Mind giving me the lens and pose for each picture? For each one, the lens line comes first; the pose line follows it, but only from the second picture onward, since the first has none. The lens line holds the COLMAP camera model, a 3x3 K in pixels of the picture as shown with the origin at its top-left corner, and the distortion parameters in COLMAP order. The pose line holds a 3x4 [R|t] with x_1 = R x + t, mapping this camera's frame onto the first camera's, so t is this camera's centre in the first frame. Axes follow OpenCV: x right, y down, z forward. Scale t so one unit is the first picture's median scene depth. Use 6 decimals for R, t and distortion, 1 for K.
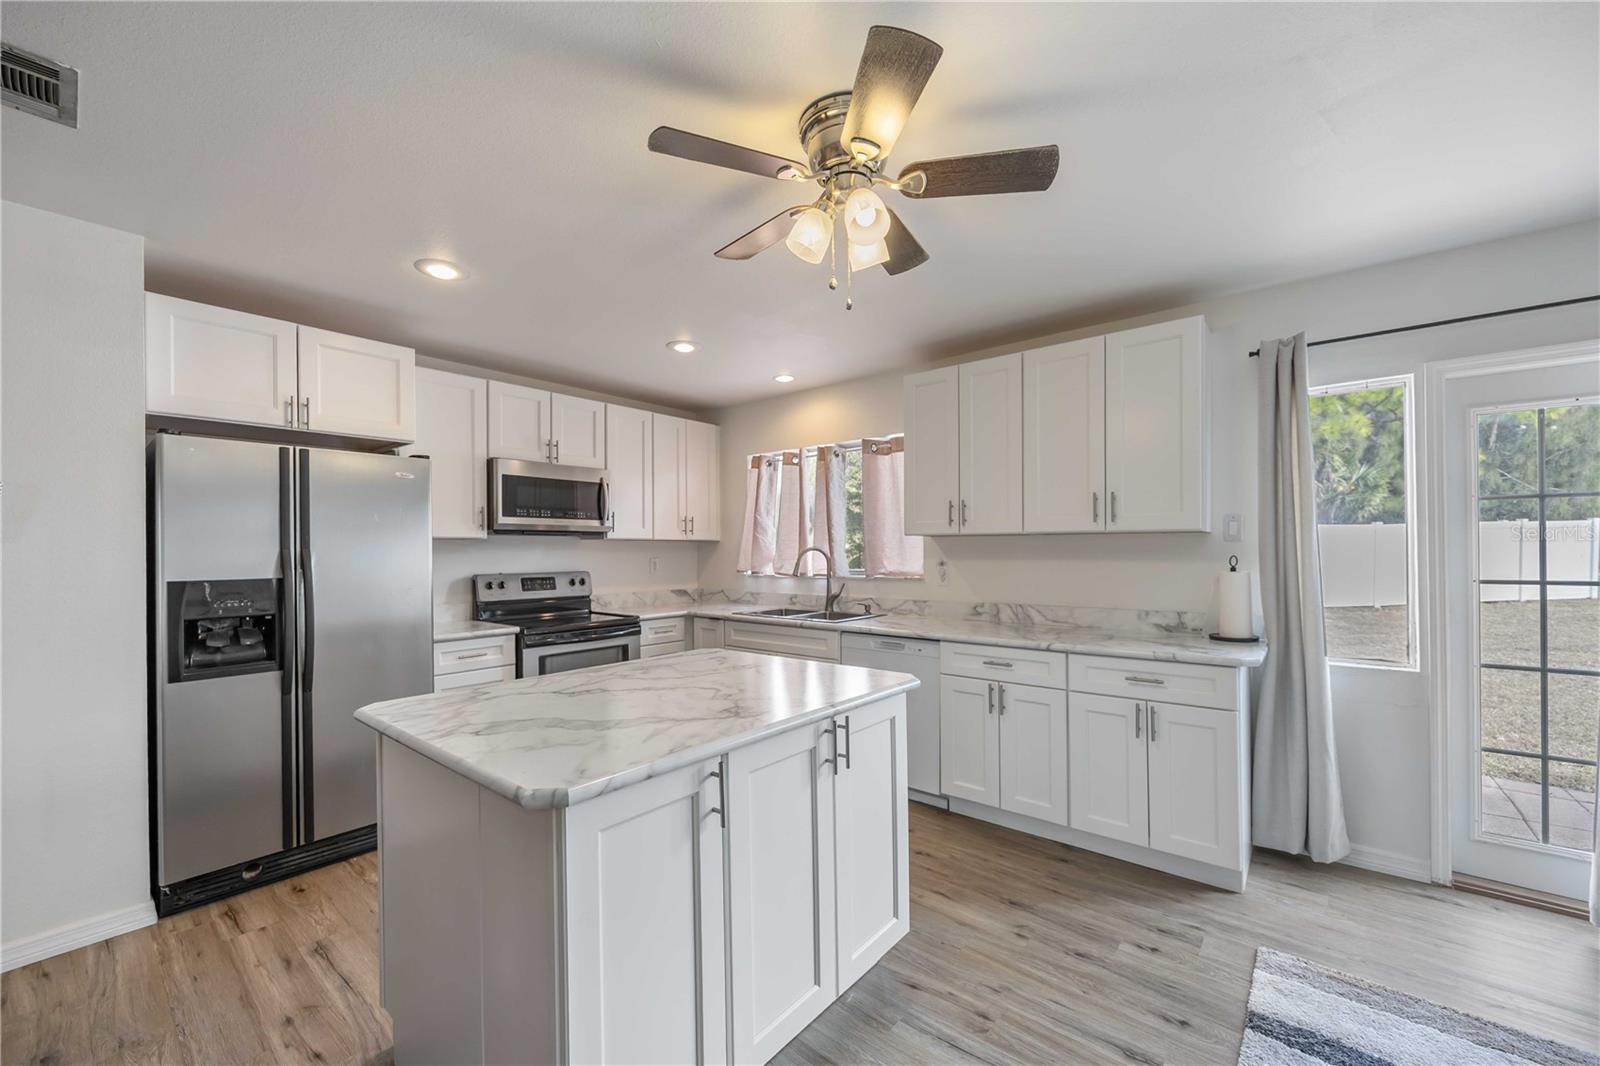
lens RADIAL K [[624.9, 0, 800.4], [0, 624.9, 551.2], [0, 0, 1]] dist [-0.003891, -0.000095]
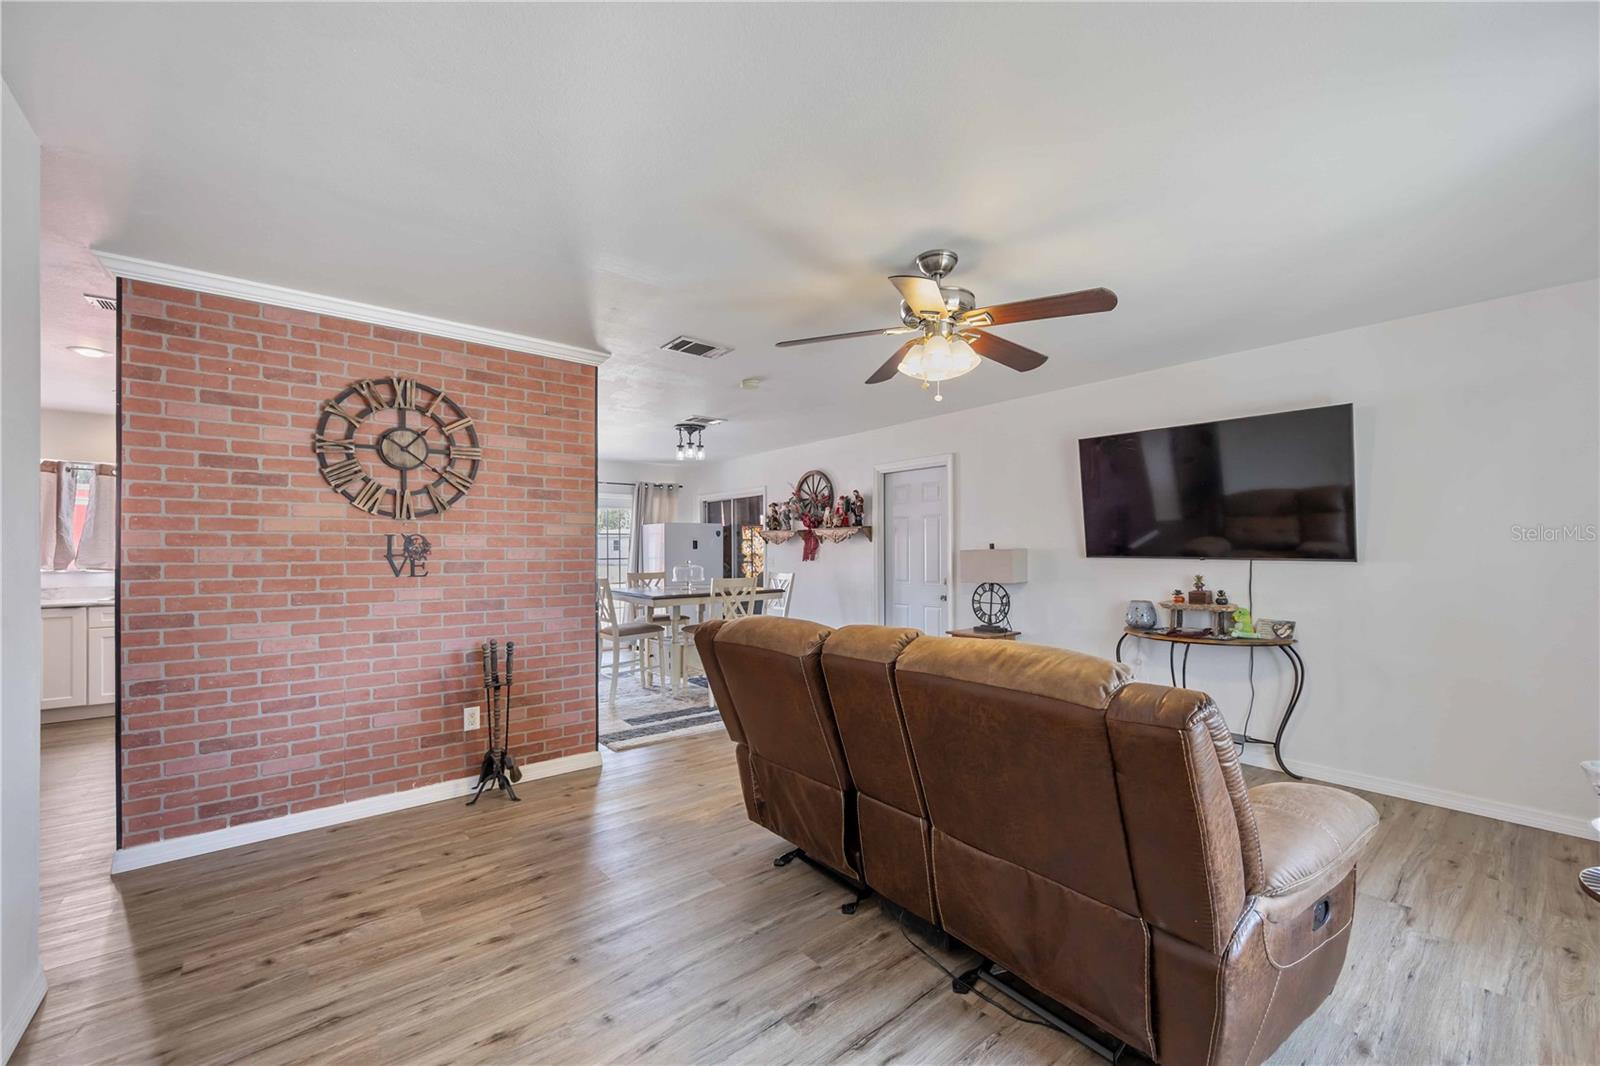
lens RADIAL K [[629.6, 0, 801.9], [0, 629.6, 543.5], [0, 0, 1]] dist [-0.001339, -0.000175]
pose [[0.188490, 0.018328, 0.981904, -1.502935], [0.004580, 0.999799, -0.019541, 0.028870], [-0.982064, 0.008180, 0.188368, -0.801140]]
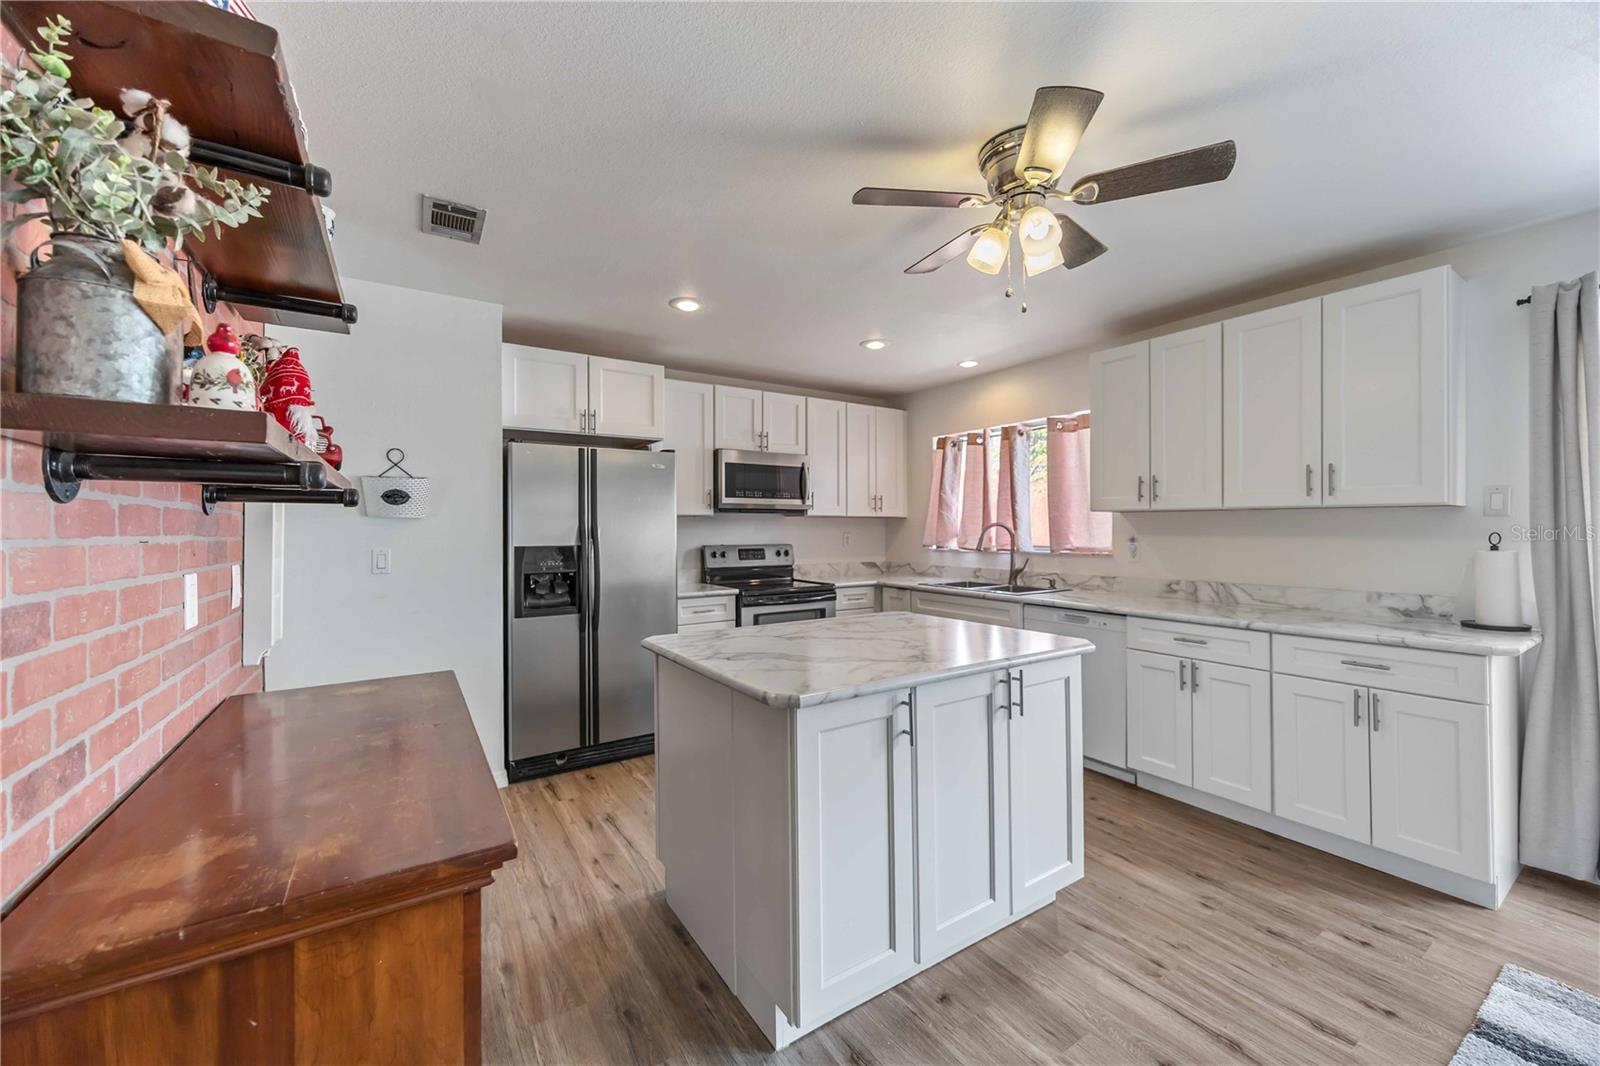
lens RADIAL K [[611.1, 0, 798.3], [0, 611.1, 526.9], [0, 0, 1]] dist [-0.002758, -0.000245]
pose [[0.955093, 0.002541, -0.296294, 0.009414], [-0.003097, 0.999994, -0.001409, 0.003478], [0.296289, 0.002263, 0.955096, -0.109463]]
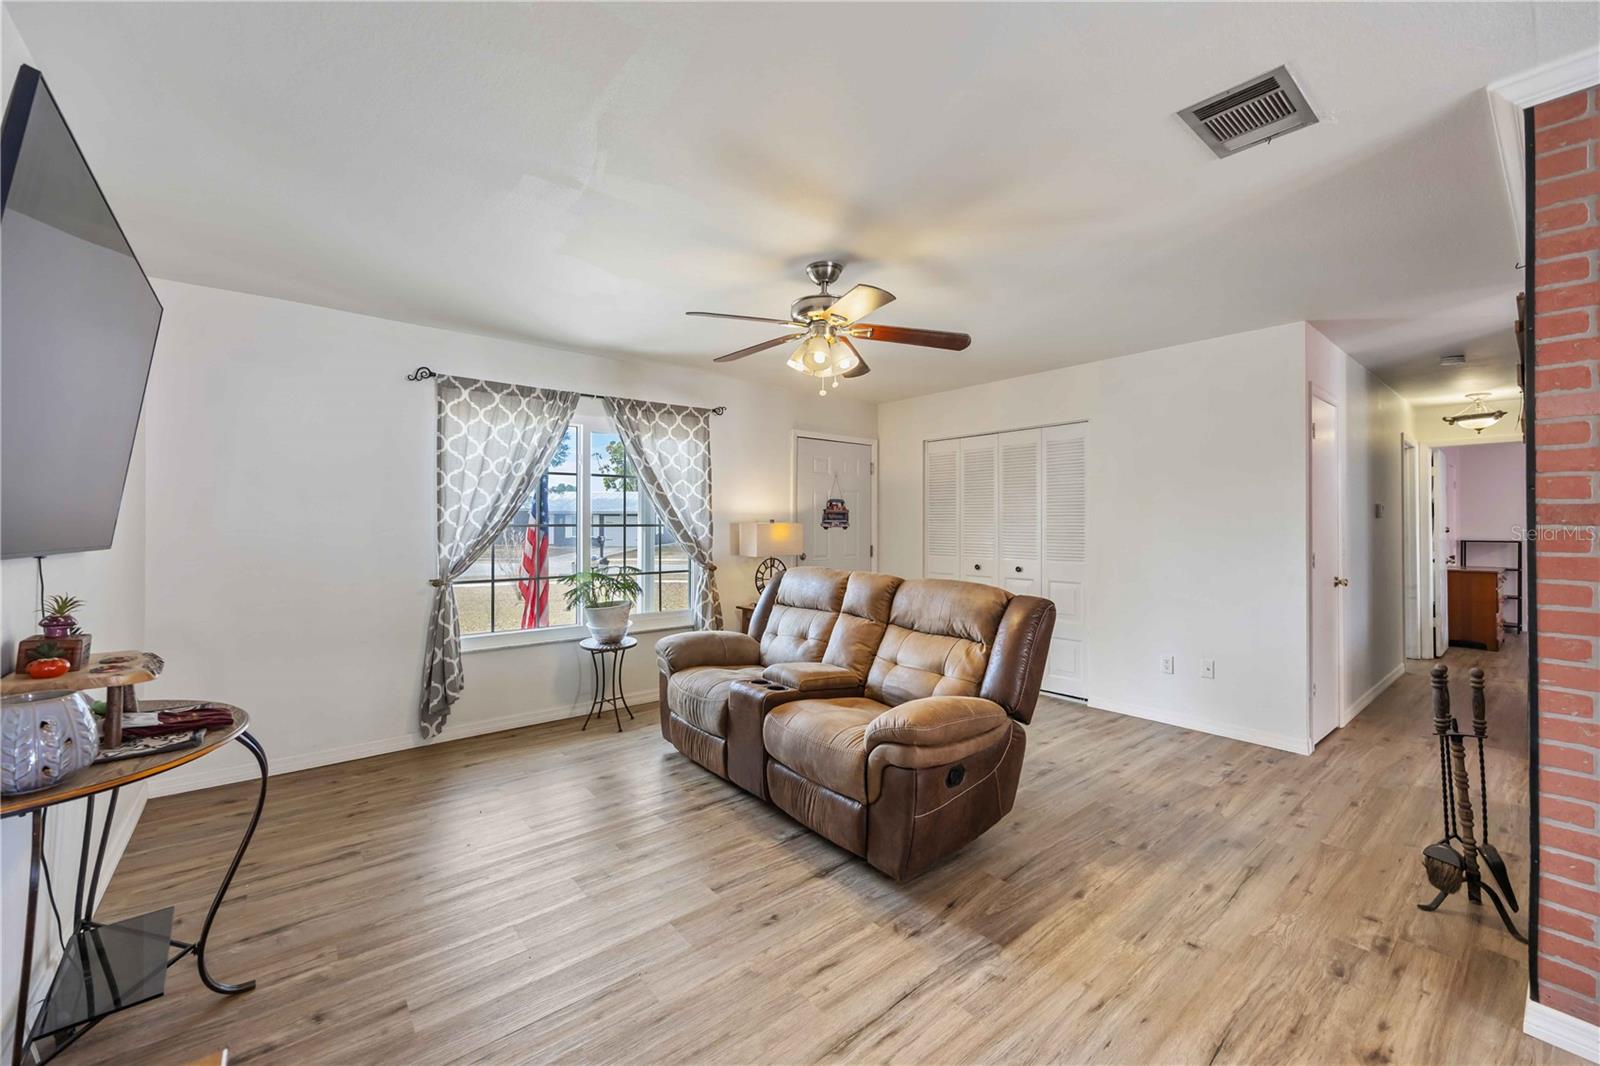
lens RADIAL K [[637.3, 0, 796.8], [0, 637.3, 520.2], [0, 0, 1]] dist [-0.000887, -0.000033]
pose [[-0.191900, 0.001425, -0.981413, 0.435563], [-0.004879, 0.999985, 0.002406, 0.005193], [0.981402, 0.005250, -0.191890, -0.669357]]
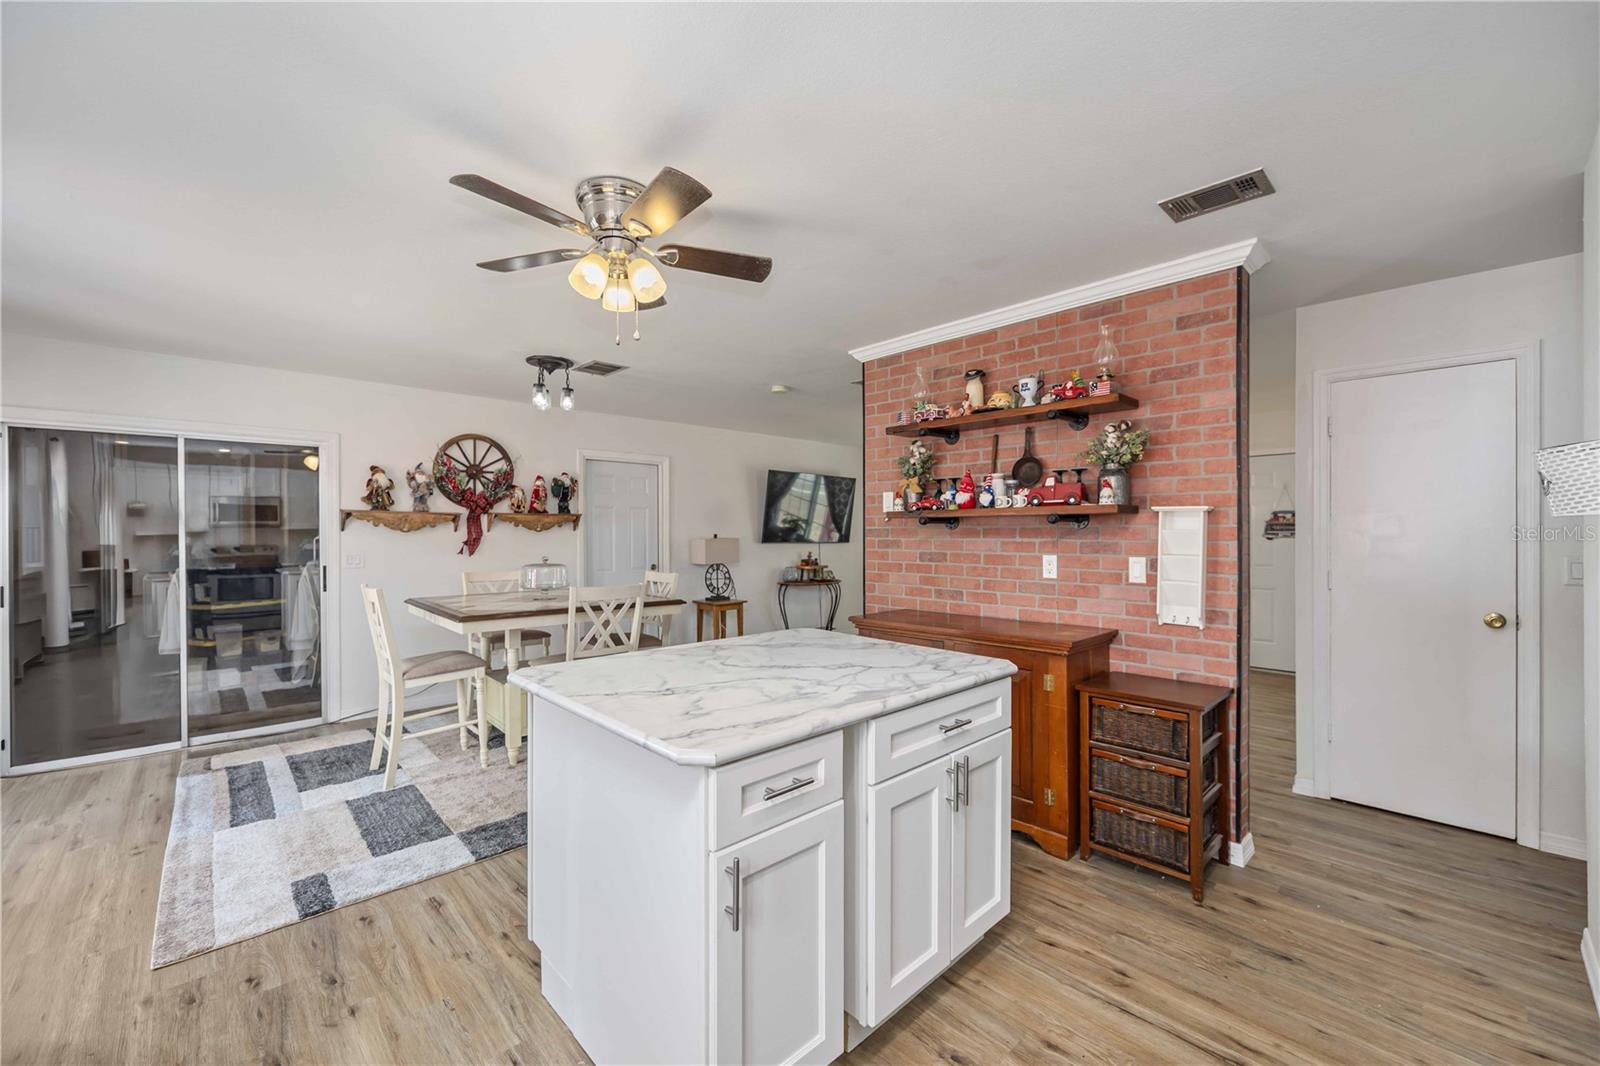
lens RADIAL K [[644.2, 0, 803.8], [0, 644.2, 532.0], [0, 0, 1]] dist [-0.001121, -0.000082]
pose [[-0.994011, 0.011967, 0.108624, -0.256441], [0.012005, 0.999928, -0.000304, -0.005972], [-0.108620, 0.001002, -0.994083, 1.351891]]
